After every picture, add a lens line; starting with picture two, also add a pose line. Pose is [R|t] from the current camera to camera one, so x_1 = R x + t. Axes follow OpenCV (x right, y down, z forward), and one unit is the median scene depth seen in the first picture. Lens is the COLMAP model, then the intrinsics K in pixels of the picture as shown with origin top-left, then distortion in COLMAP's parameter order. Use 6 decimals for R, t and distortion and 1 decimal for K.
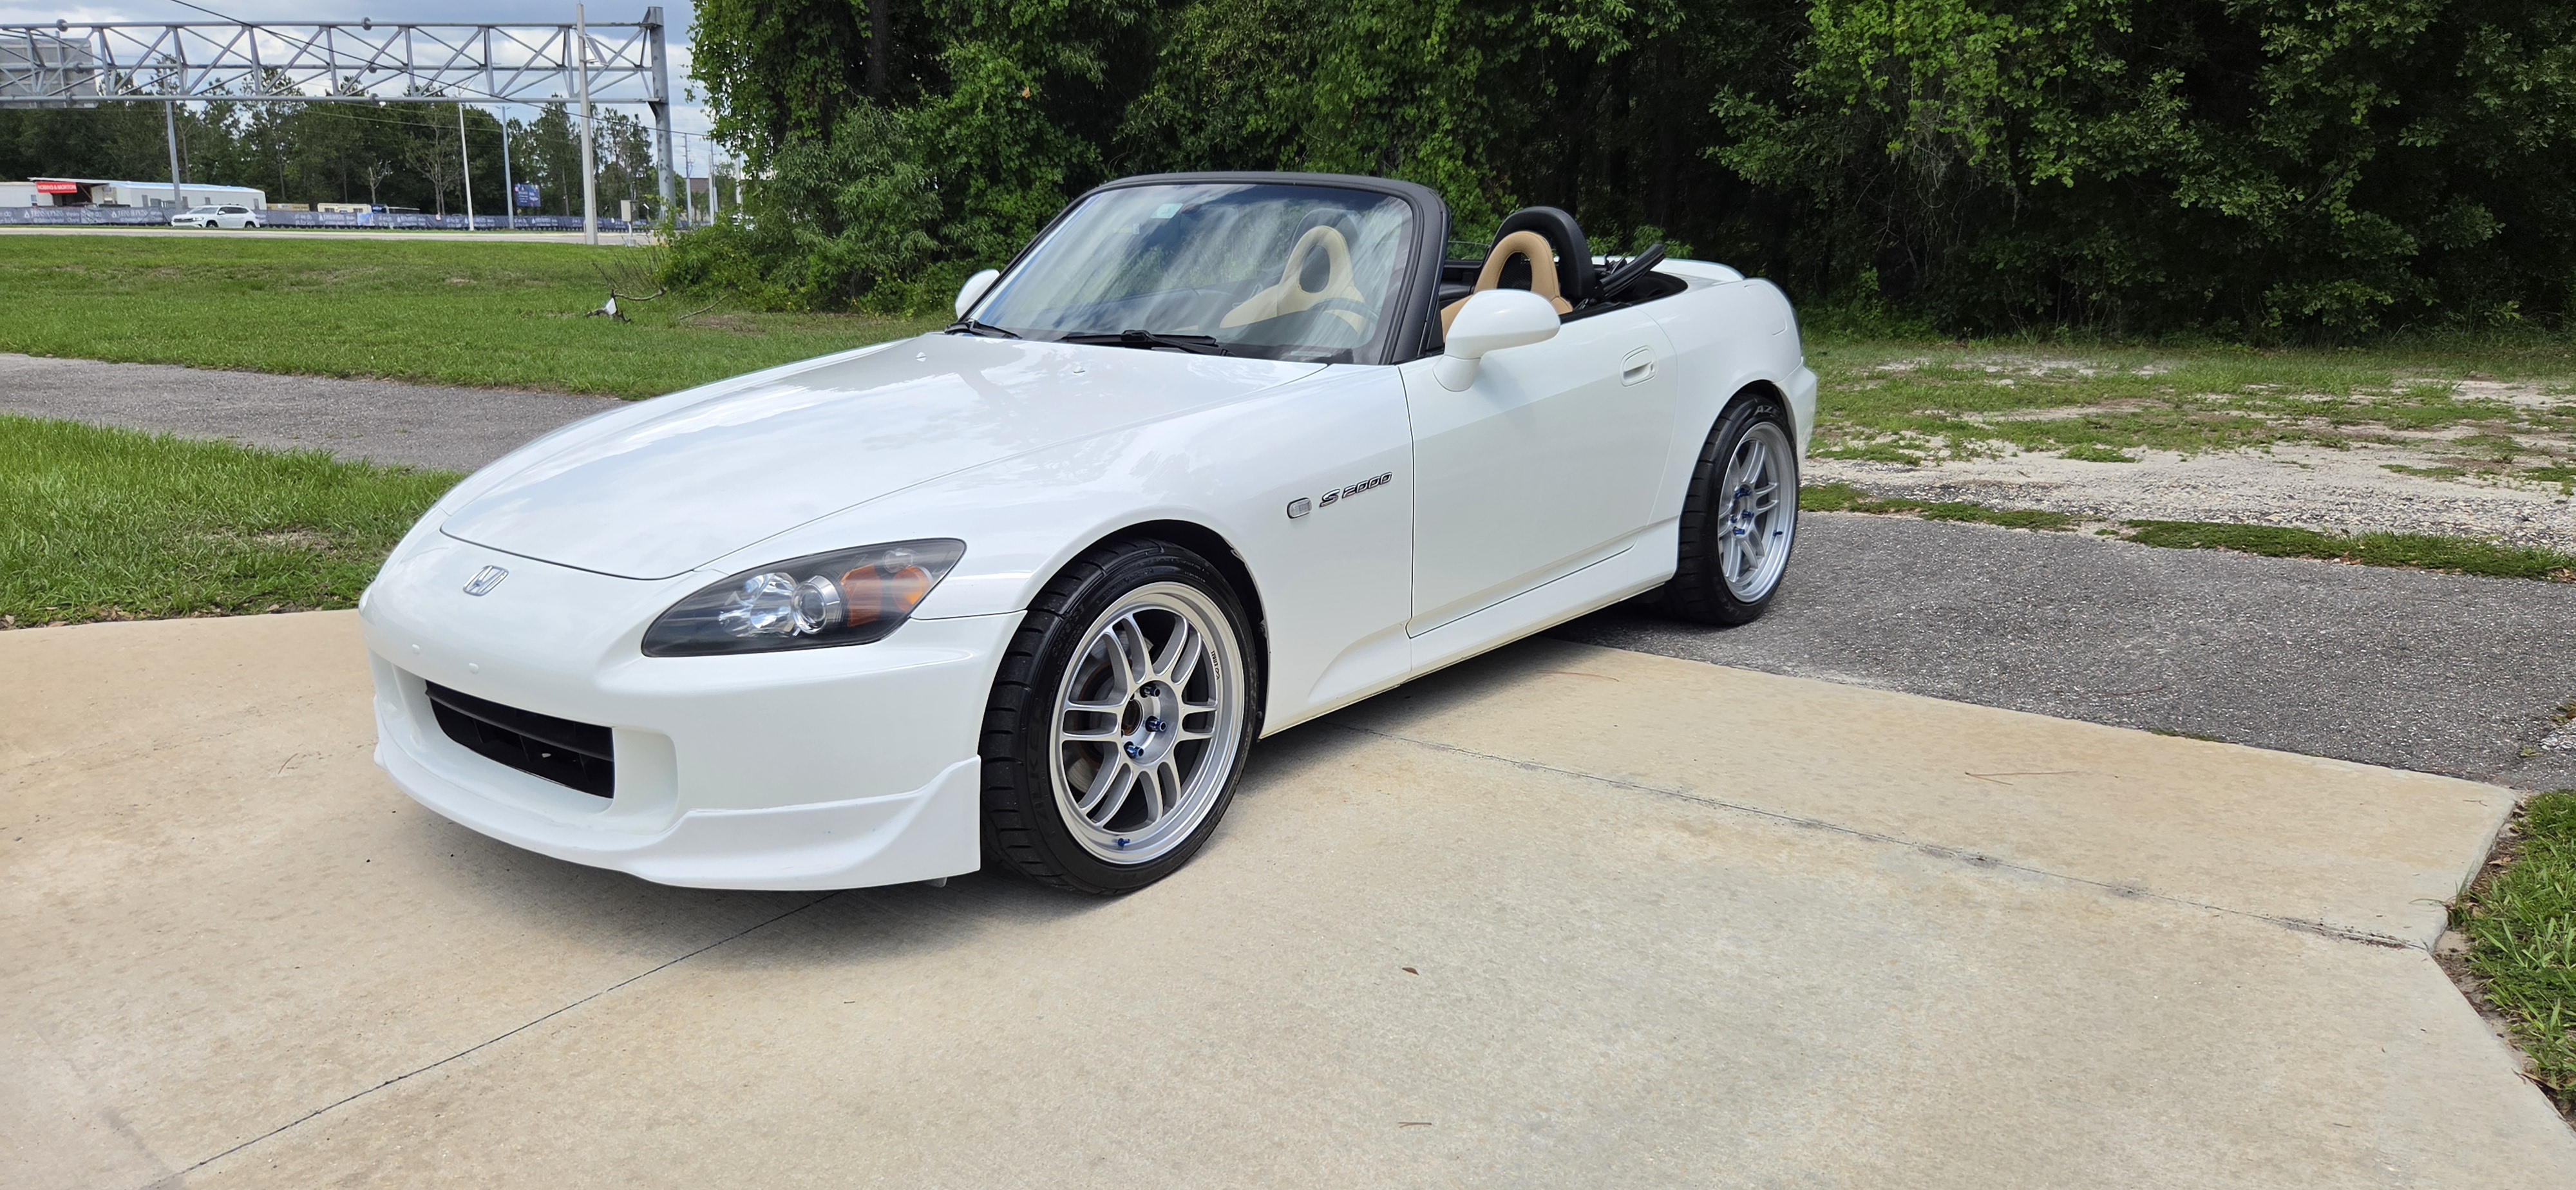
lens RADIAL K [[1761.3, 0, 1279.3], [0, 1761.3, 608.8], [0, 0, 1]] dist [0.075670, -0.070203]
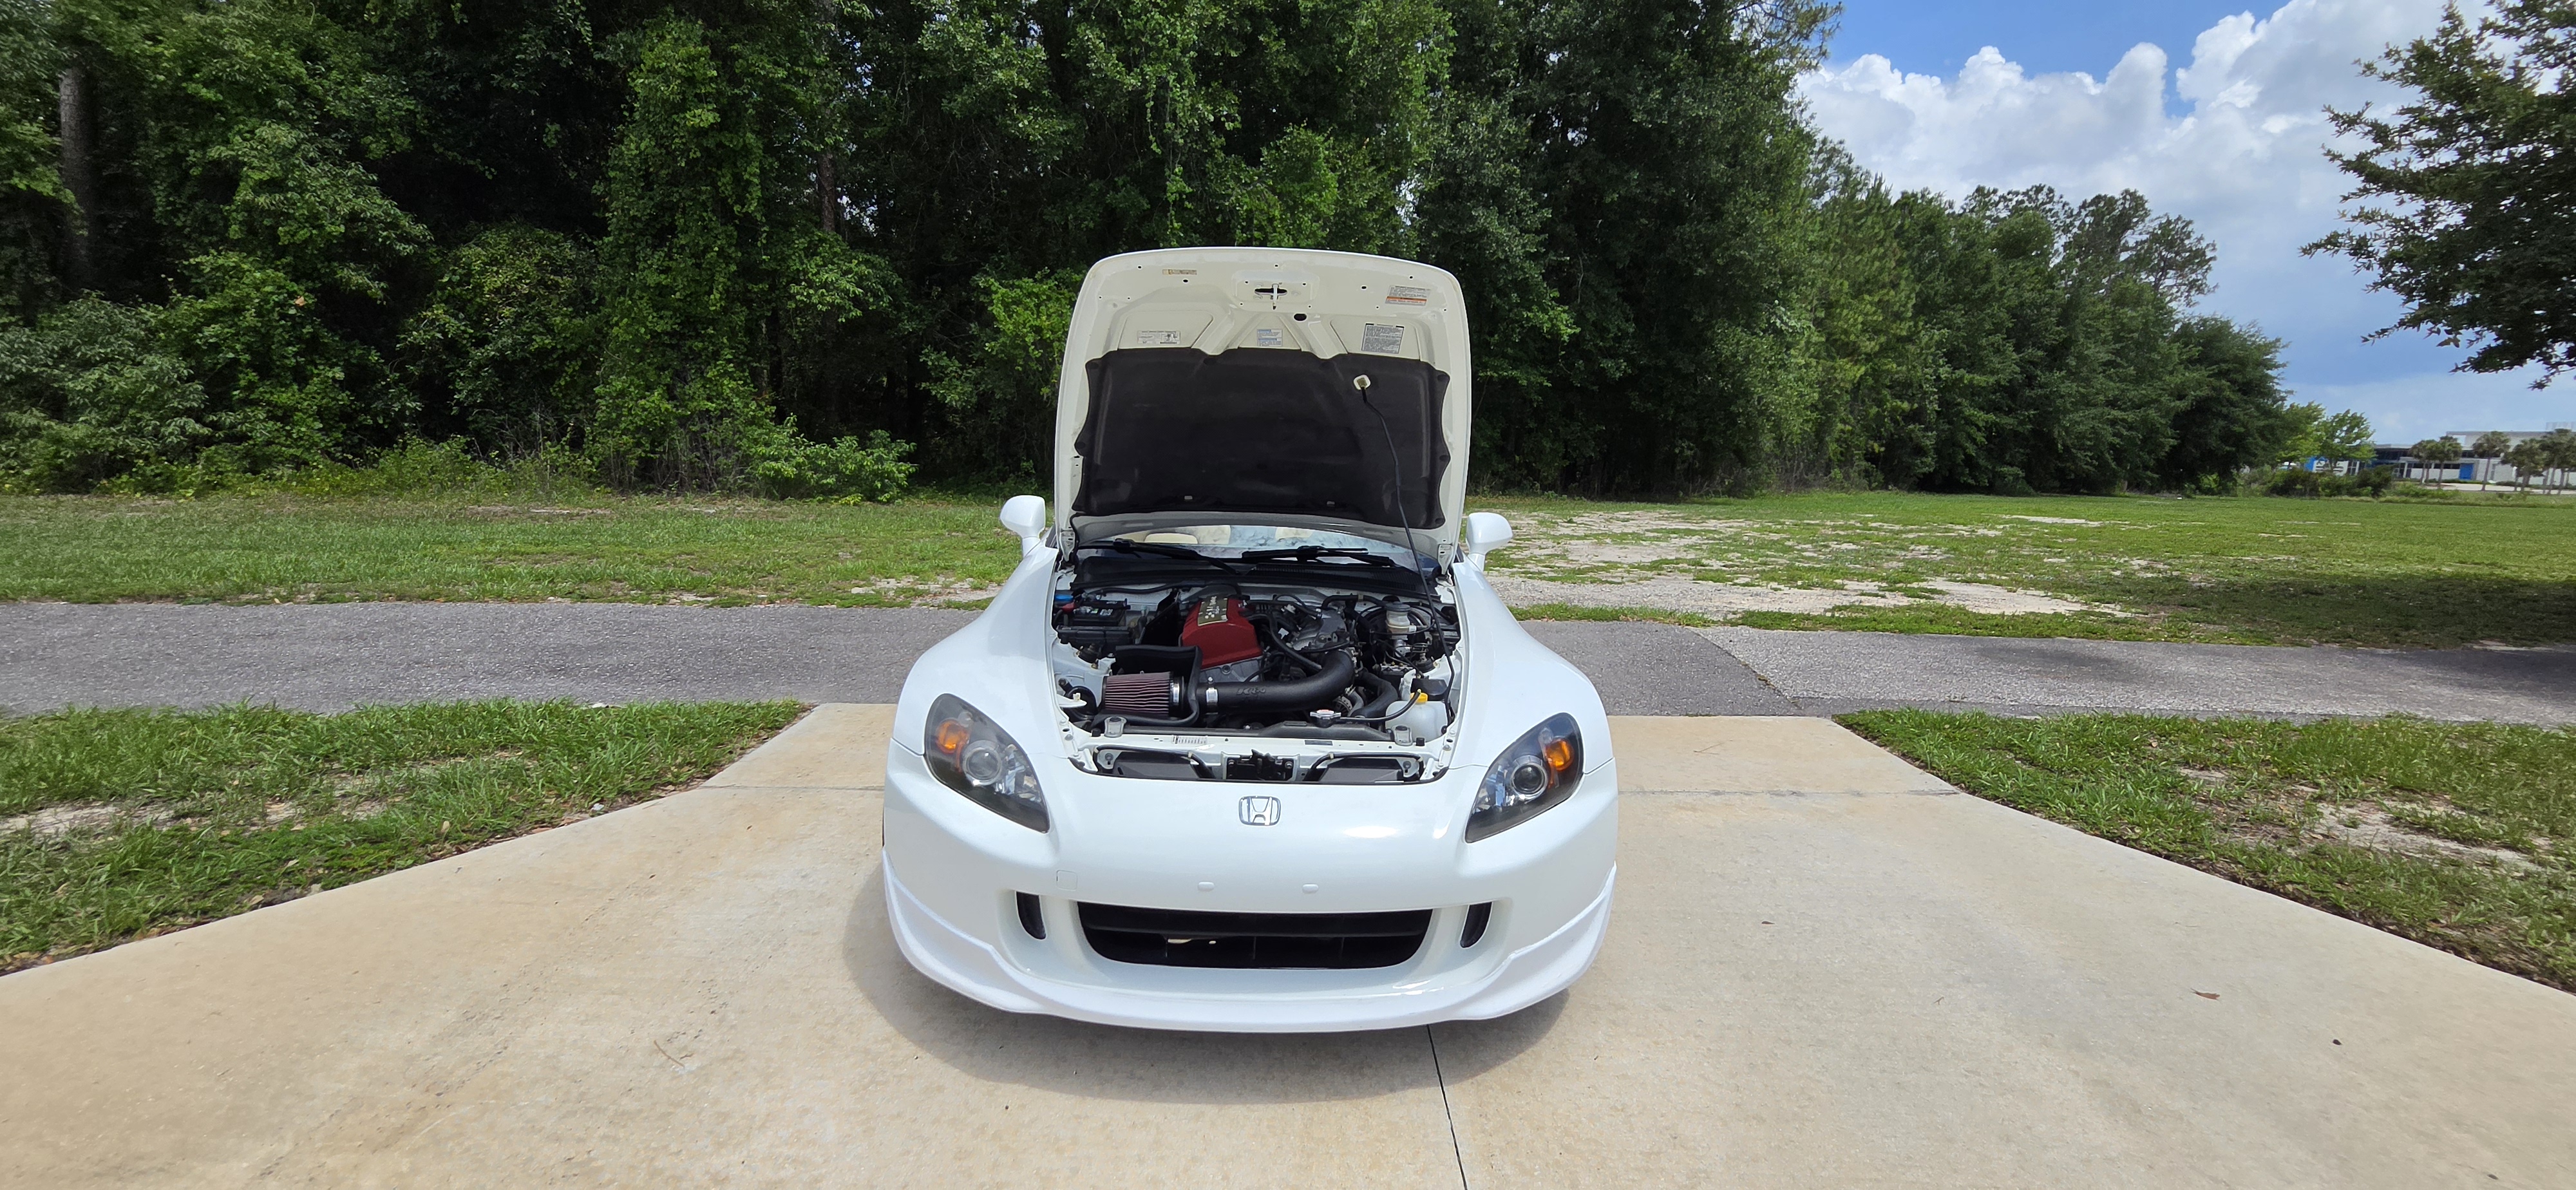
lens RADIAL K [[1079.9, 0, 1287.1], [0, 1079.9, 613.7], [0, 0, 1]] dist [-0.002209, -0.000257]
pose [[0.752899, -0.086204, 0.652466, -0.134487], [0.110953, 0.993820, 0.003272, -0.021415], [-0.648716, 0.069930, 0.757811, 0.070580]]
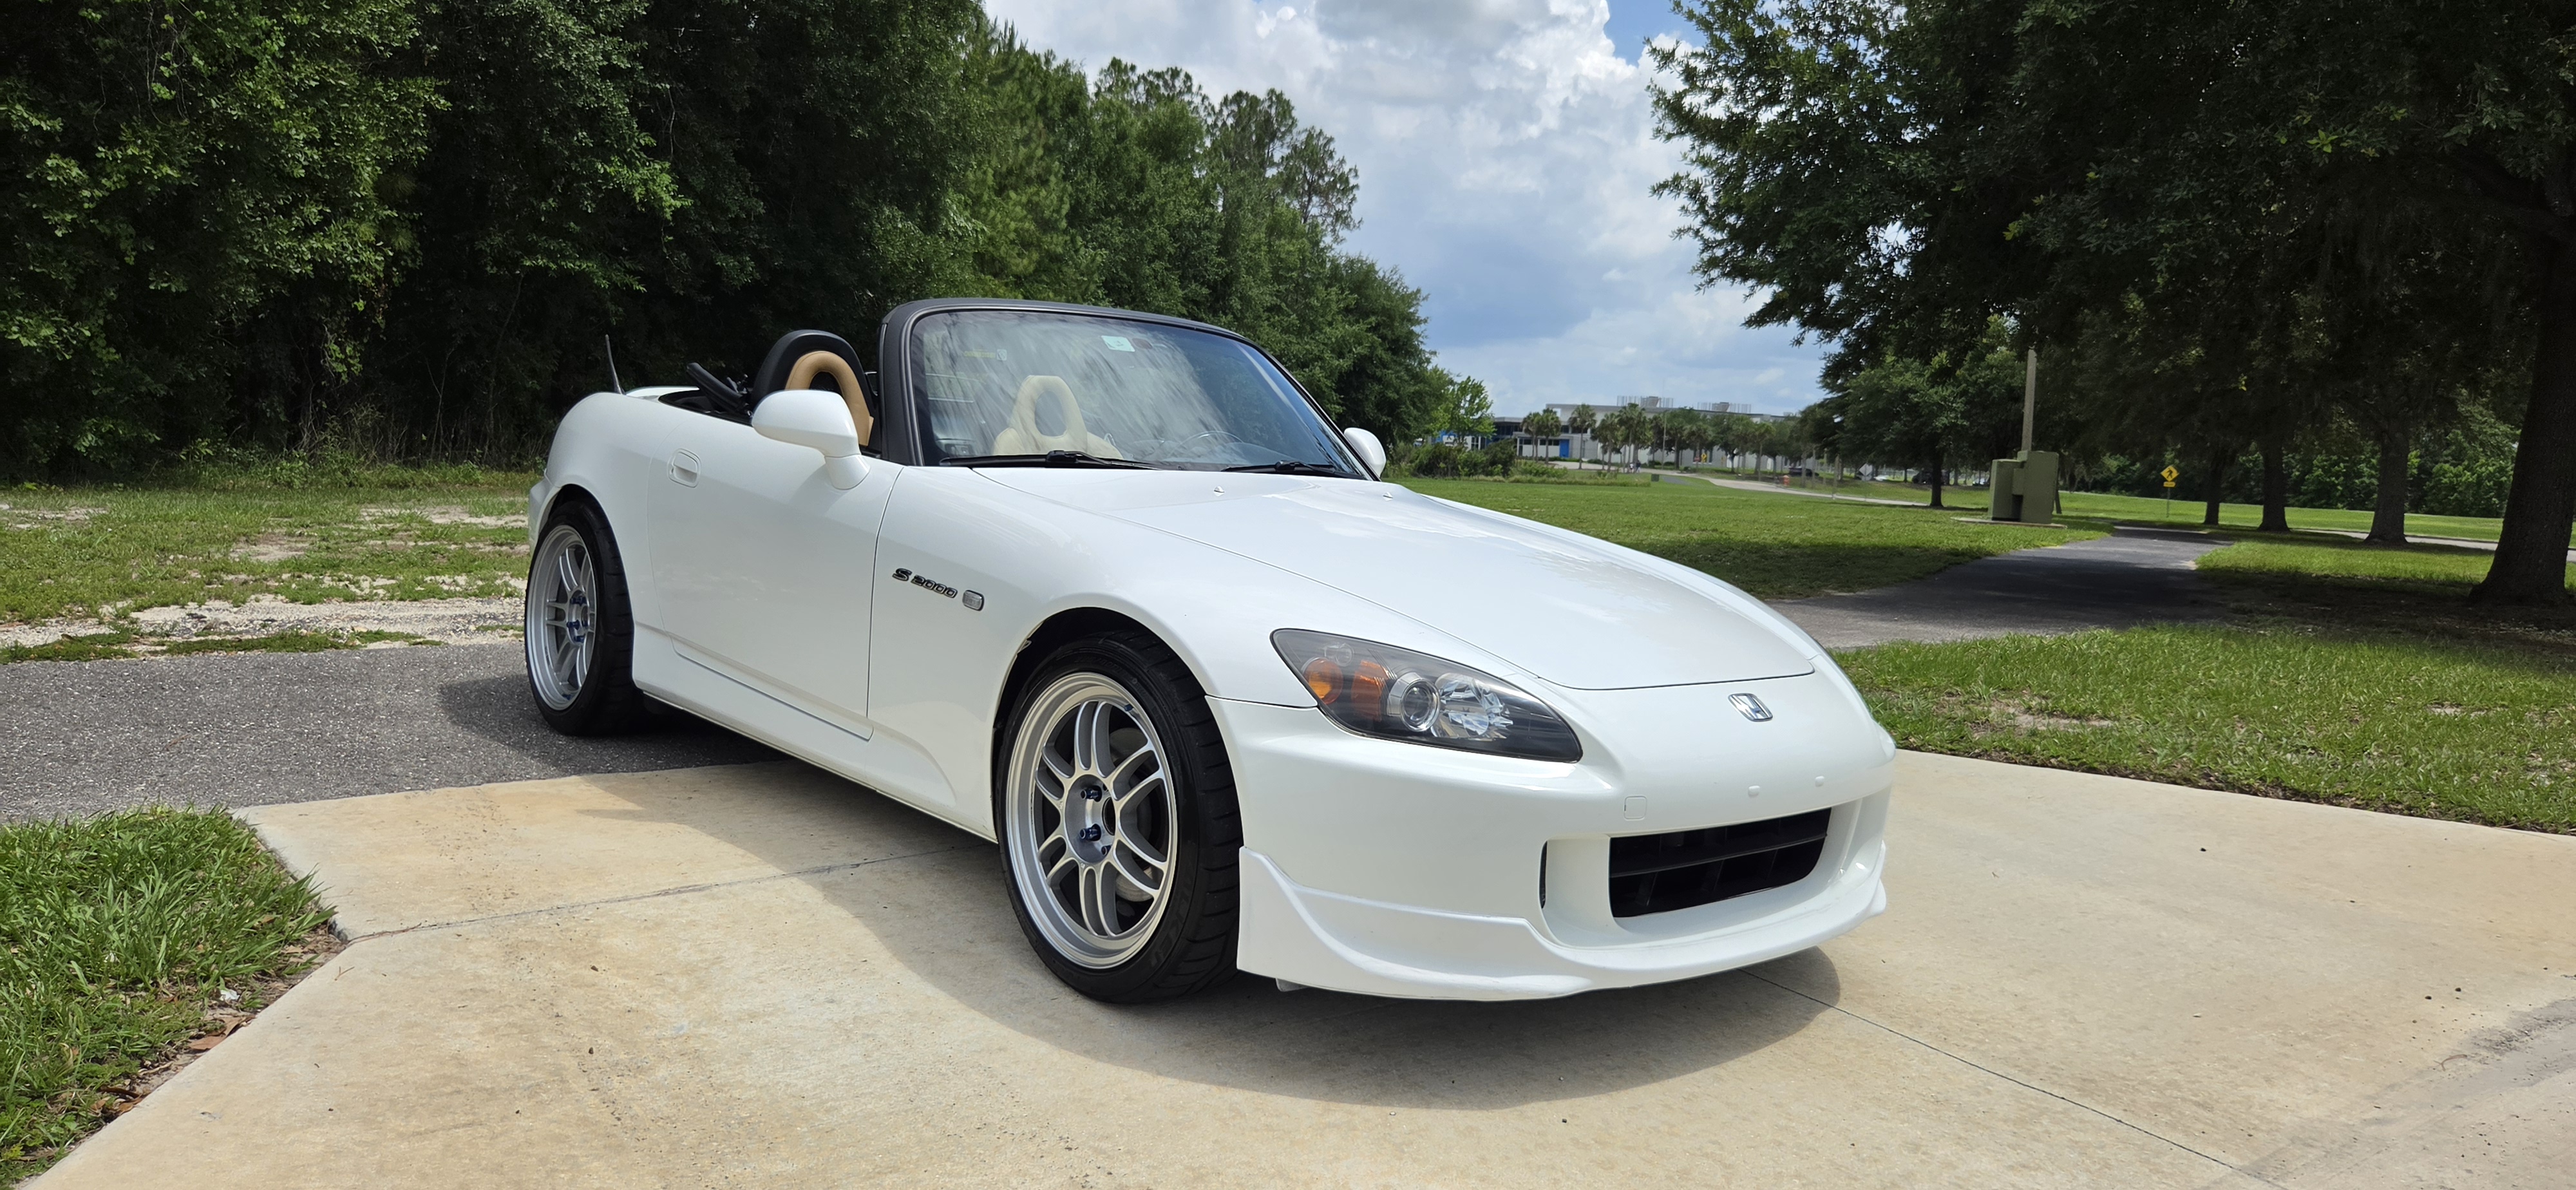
lens RADIAL K [[1761.3, 0, 1279.3], [0, 1761.3, 608.8], [0, 0, 1]] dist [0.075670, -0.070203]
pose [[0.172532, -0.087872, 0.981077, -0.234427], [0.162211, 0.984949, 0.059692, -0.027634], [-0.971556, 0.148842, 0.184189, 0.170238]]
